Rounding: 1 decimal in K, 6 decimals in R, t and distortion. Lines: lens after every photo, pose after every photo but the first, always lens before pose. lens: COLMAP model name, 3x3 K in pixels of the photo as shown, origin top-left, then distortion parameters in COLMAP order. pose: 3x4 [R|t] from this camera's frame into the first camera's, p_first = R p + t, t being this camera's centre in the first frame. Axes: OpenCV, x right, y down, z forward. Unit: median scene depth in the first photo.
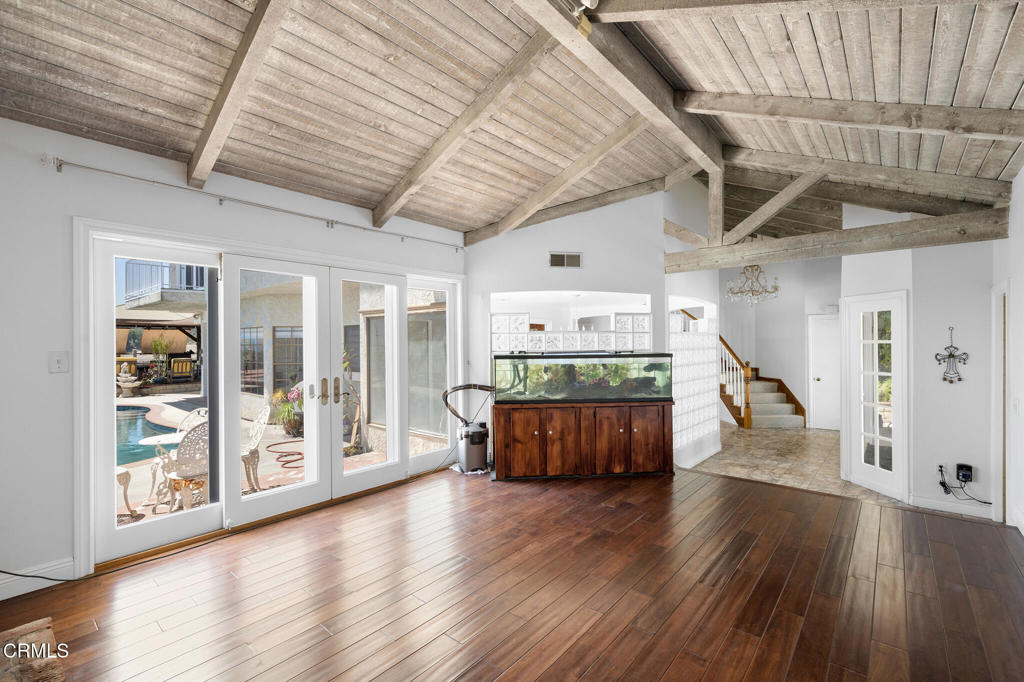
lens RADIAL K [[465.6, 0, 511.6], [0, 465.6, 343.5], [0, 0, 1]] dist [0.002033, -0.000265]
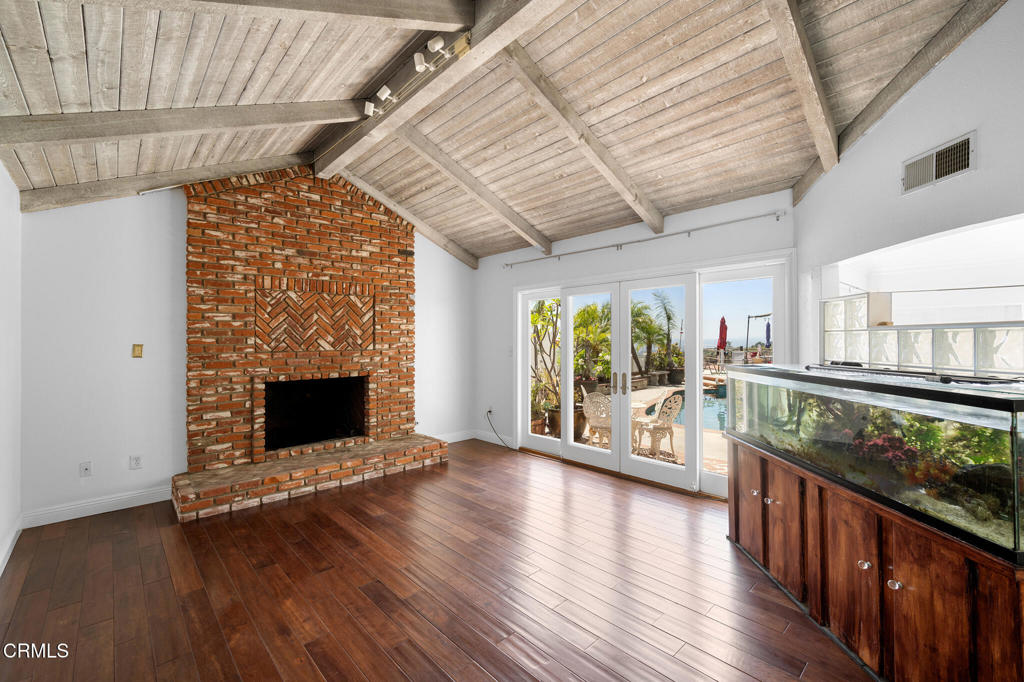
lens RADIAL K [[438.8, 0, 512.0], [0, 438.8, 335.4], [0, 0, 1]] dist [0.001484, 0.000167]
pose [[-0.141875, -0.006789, -0.989861, 0.758634], [-0.004375, 0.999971, -0.006231, -0.014821], [0.989875, 0.003446, -0.141901, 0.850165]]
